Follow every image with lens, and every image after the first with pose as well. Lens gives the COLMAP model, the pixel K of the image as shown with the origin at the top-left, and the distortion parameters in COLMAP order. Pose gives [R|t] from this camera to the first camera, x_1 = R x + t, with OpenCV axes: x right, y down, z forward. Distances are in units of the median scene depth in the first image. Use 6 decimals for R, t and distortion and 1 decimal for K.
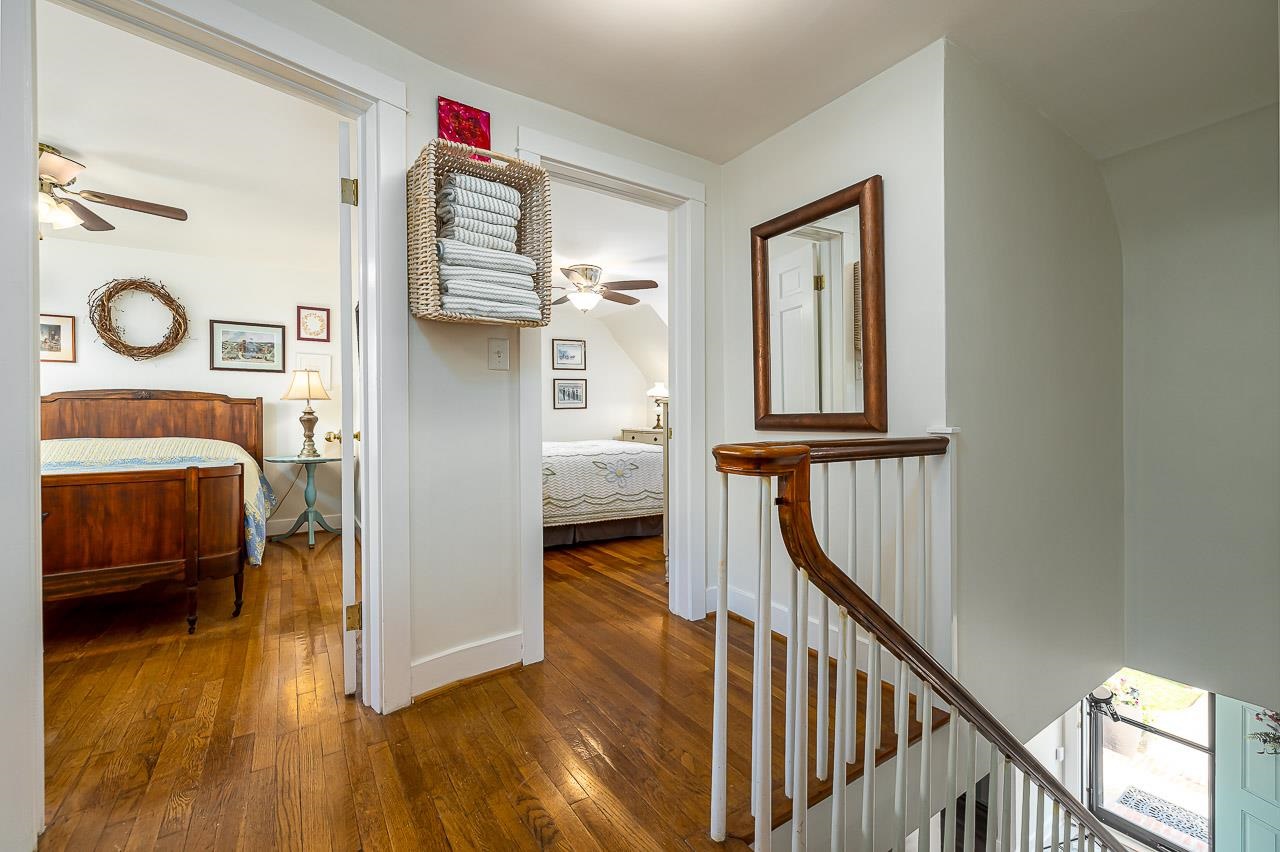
lens RADIAL K [[535.7, 0, 640.8], [0, 535.7, 418.5], [0, 0, 1]] dist [-0.001012, -0.000703]
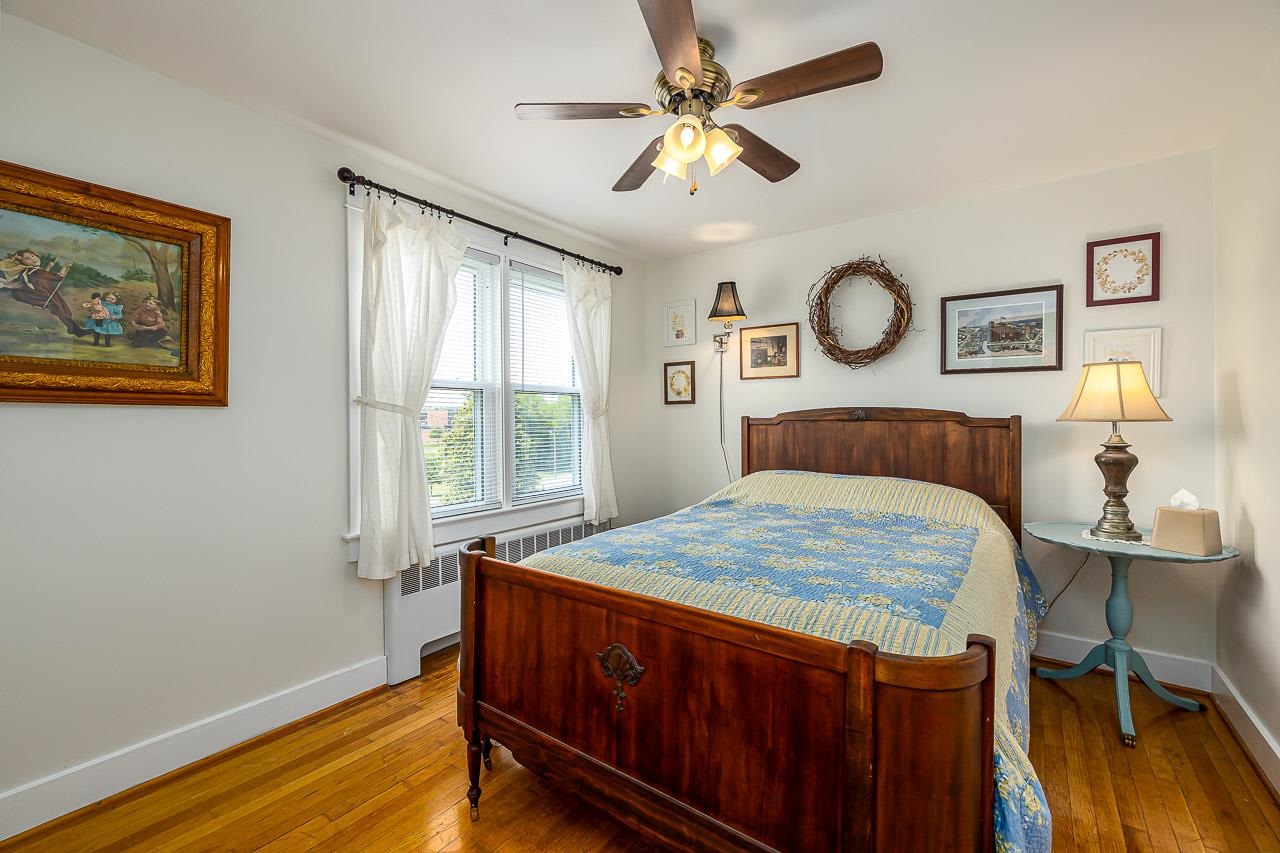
lens RADIAL K [[535.7, 0, 640.8], [0, 535.7, 419.0], [0, 0, 1]] dist [-0.001012, -0.000703]
pose [[0.351407, 0.009008, -0.936180, -0.328261], [-0.001855, 0.999958, 0.008926, -0.042630], [0.936221, -0.001400, 0.351409, 0.437078]]
